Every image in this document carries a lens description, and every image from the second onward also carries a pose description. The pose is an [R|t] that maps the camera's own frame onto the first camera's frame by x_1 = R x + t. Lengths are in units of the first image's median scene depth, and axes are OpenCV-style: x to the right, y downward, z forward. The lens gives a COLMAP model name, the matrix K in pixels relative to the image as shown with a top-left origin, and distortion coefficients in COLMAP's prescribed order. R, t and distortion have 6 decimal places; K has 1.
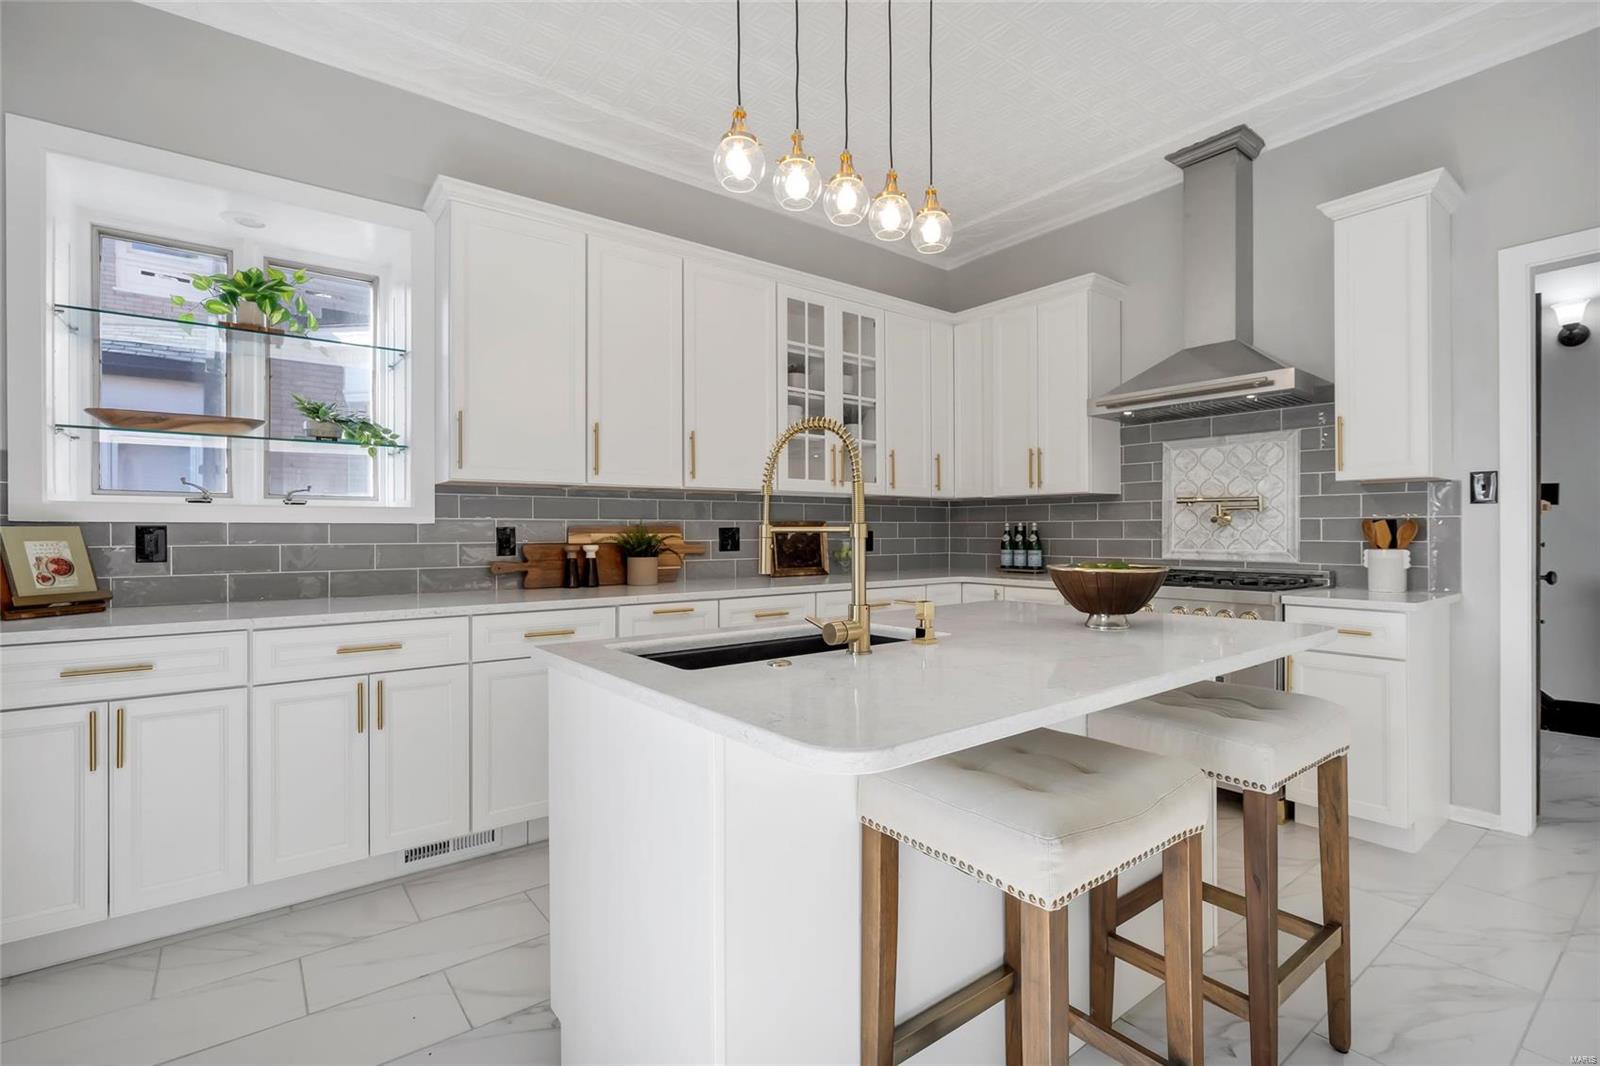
lens RADIAL K [[728.2, 0, 810.1], [0, 728.2, 533.0], [0, 0, 1]] dist [-0.003962, 0.001069]
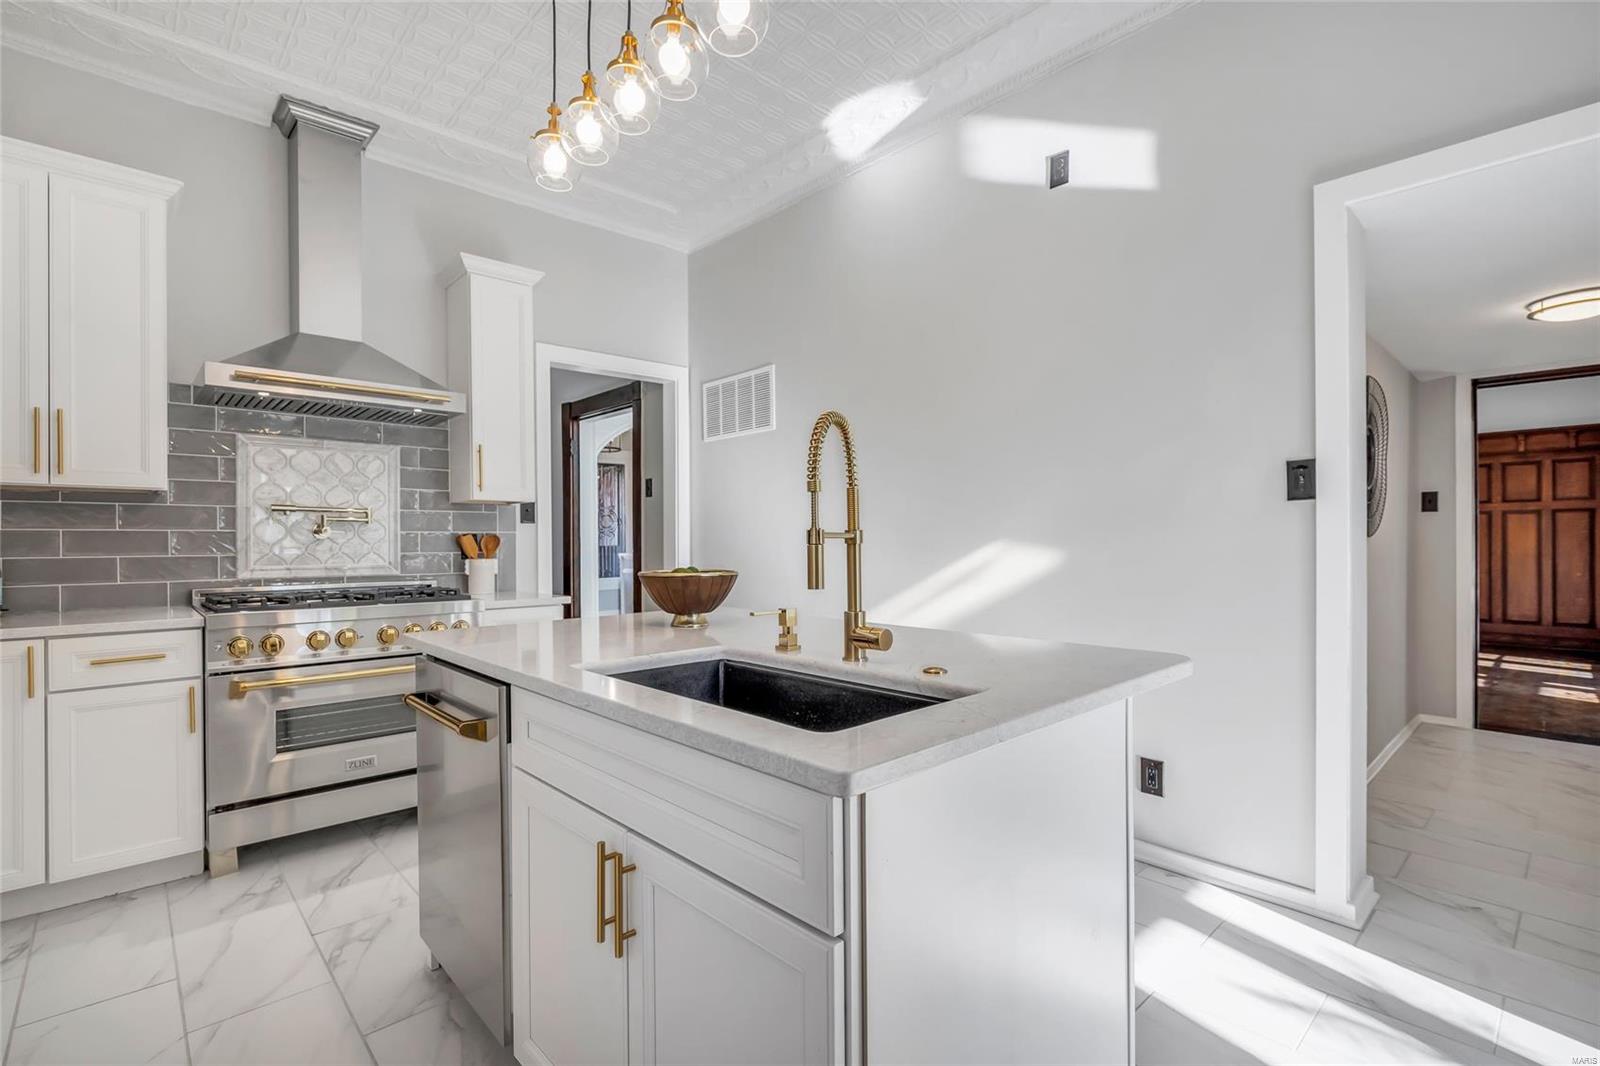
lens RADIAL K [[728.2, 0, 801.4], [0, 728.2, 541.6], [0, 0, 1]] dist [-0.003962, 0.001069]
pose [[-0.070097, 0.005664, 0.997524, -0.378890], [0.006807, 0.999963, -0.005200, 0.002900], [-0.997517, 0.006426, -0.070133, 0.470798]]
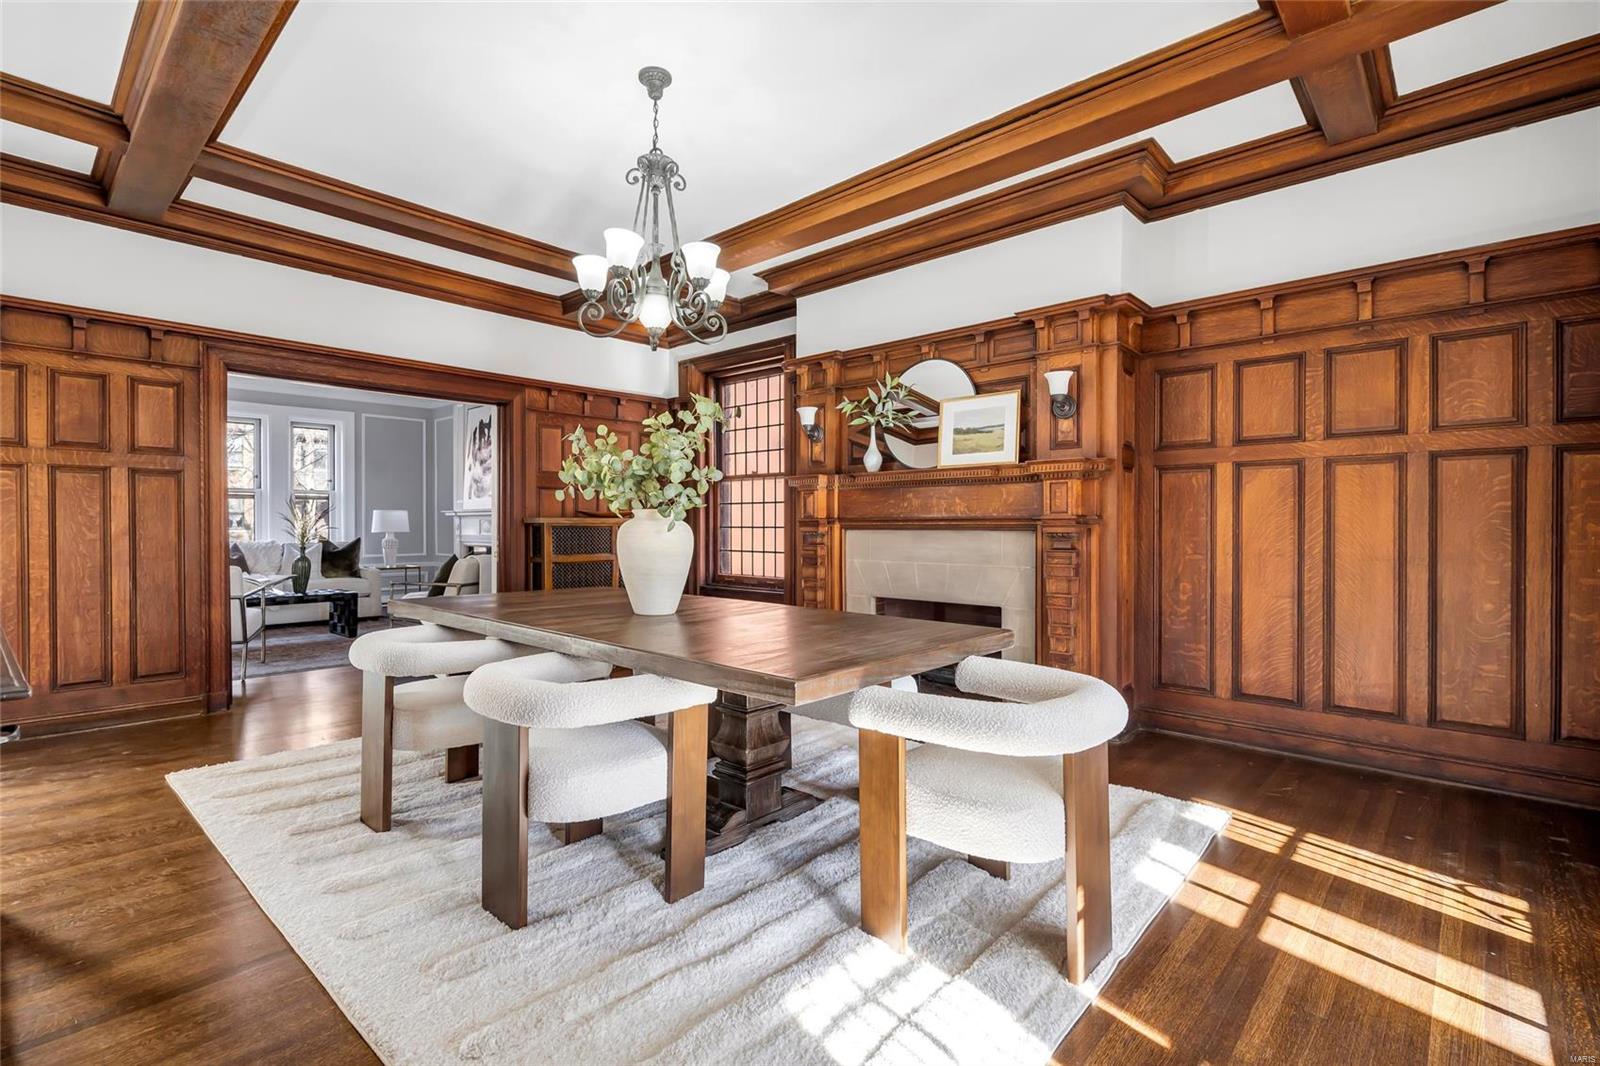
lens RADIAL K [[728.2, 0, 790.7], [0, 728.2, 532.6], [0, 0, 1]] dist [-0.003962, 0.001069]
pose [[-0.142912, -0.000643, 0.989735, 1.343236], [0.003979, 0.999991, 0.001224, 0.011093], [-0.989727, 0.004113, -0.142908, -1.601741]]
